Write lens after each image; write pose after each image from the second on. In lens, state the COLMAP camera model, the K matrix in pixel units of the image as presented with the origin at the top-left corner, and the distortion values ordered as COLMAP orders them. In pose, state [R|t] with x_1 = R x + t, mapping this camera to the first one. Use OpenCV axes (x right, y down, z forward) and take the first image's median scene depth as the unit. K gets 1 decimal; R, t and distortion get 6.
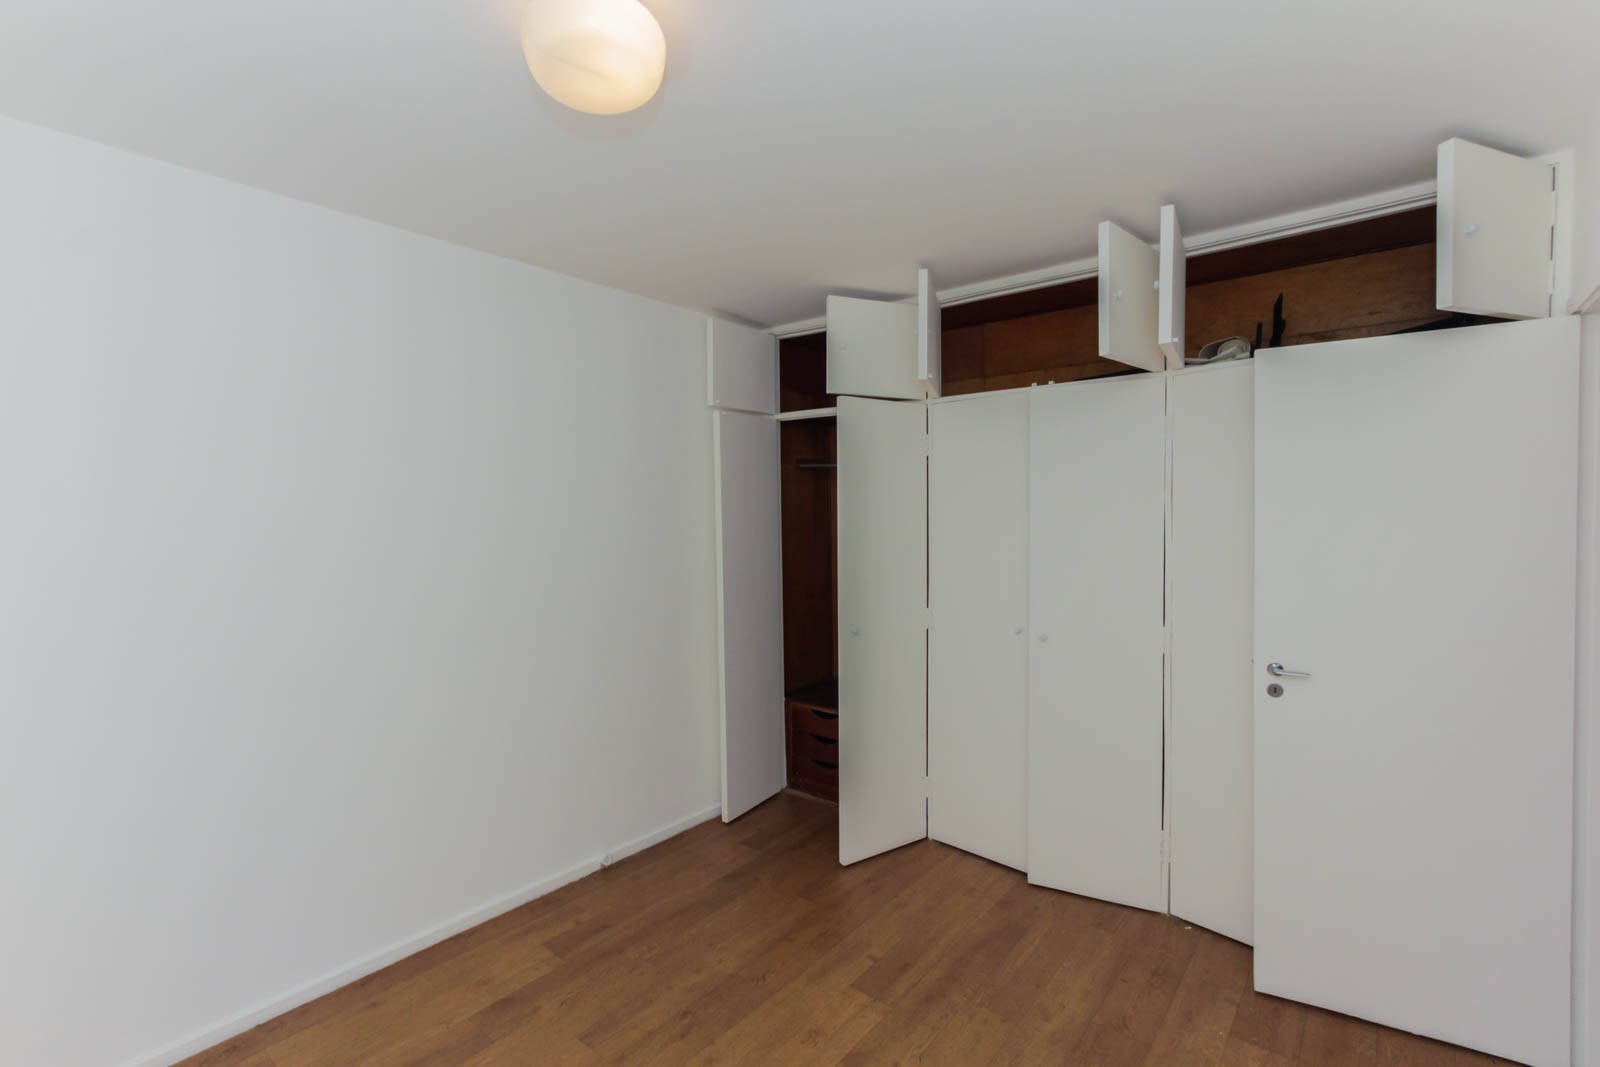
lens RADIAL K [[722.1, 0, 812.7], [0, 722.1, 534.1], [0, 0, 1]] dist [-0.002177, -0.000464]
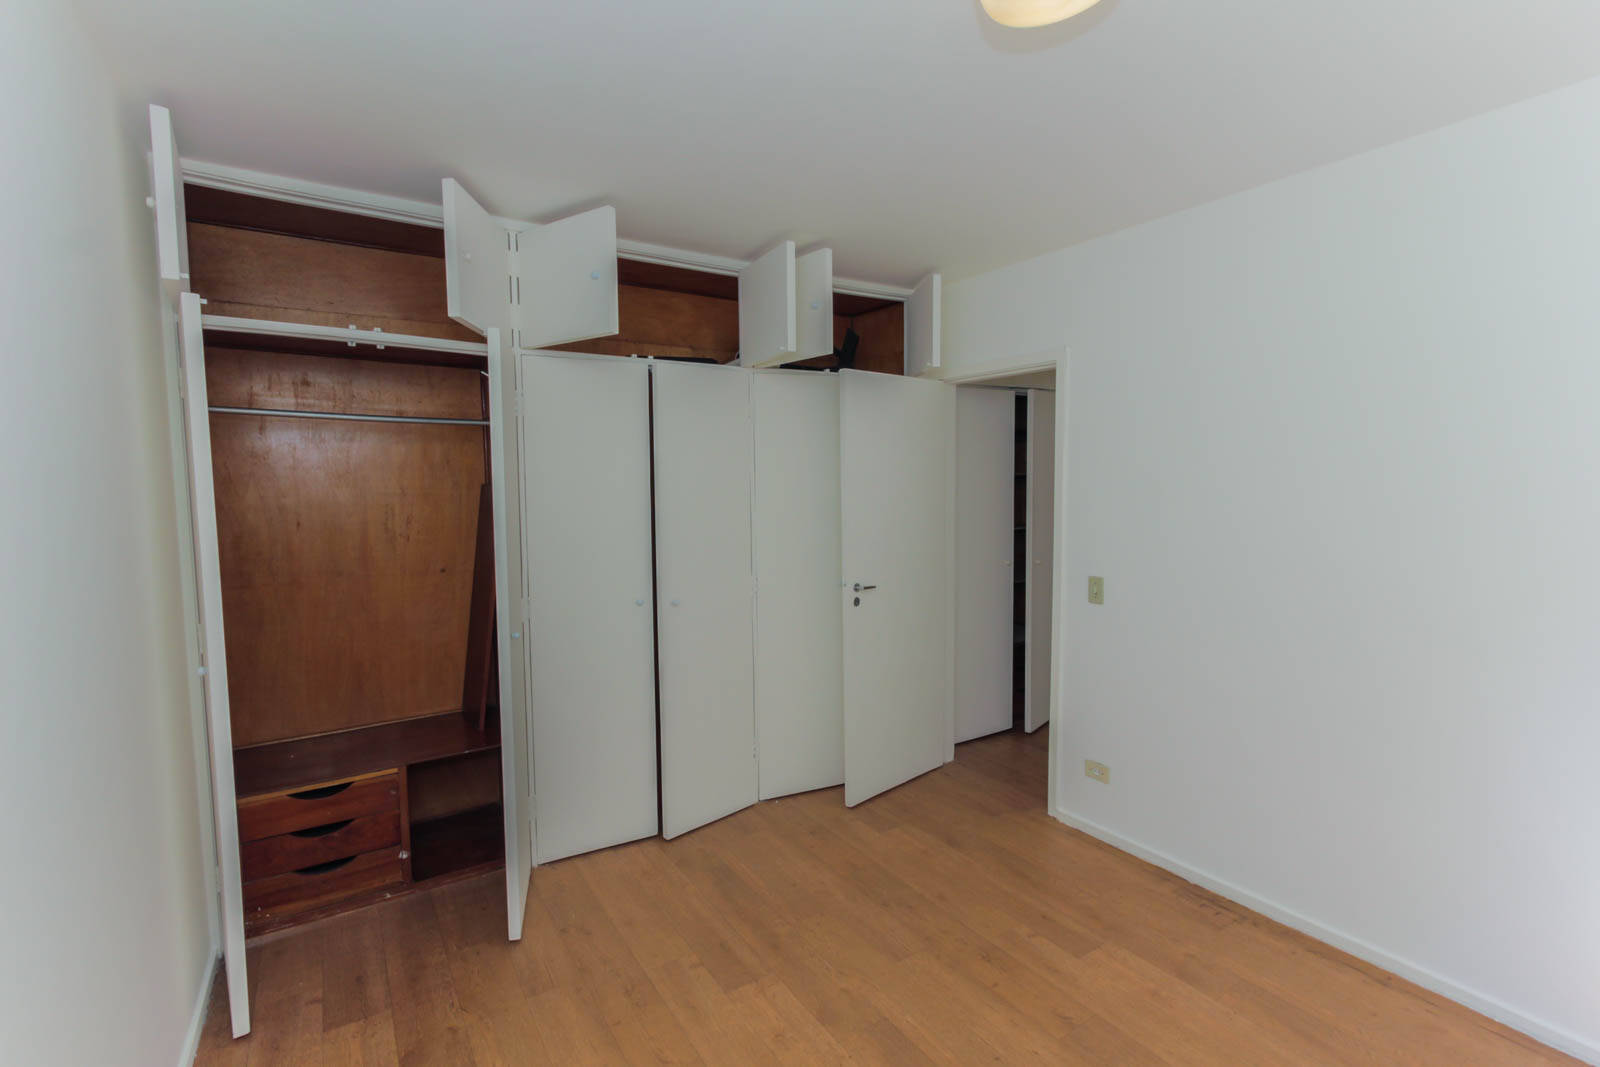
lens RADIAL K [[719.3, 0, 809.3], [0, 719.3, 534.9], [0, 0, 1]] dist [0.001771, 0.000521]
pose [[0.305094, -0.066512, 0.949997, -0.500272], [0.038430, 0.997605, 0.057503, -0.006344], [-0.951547, 0.018964, 0.306919, 0.400112]]
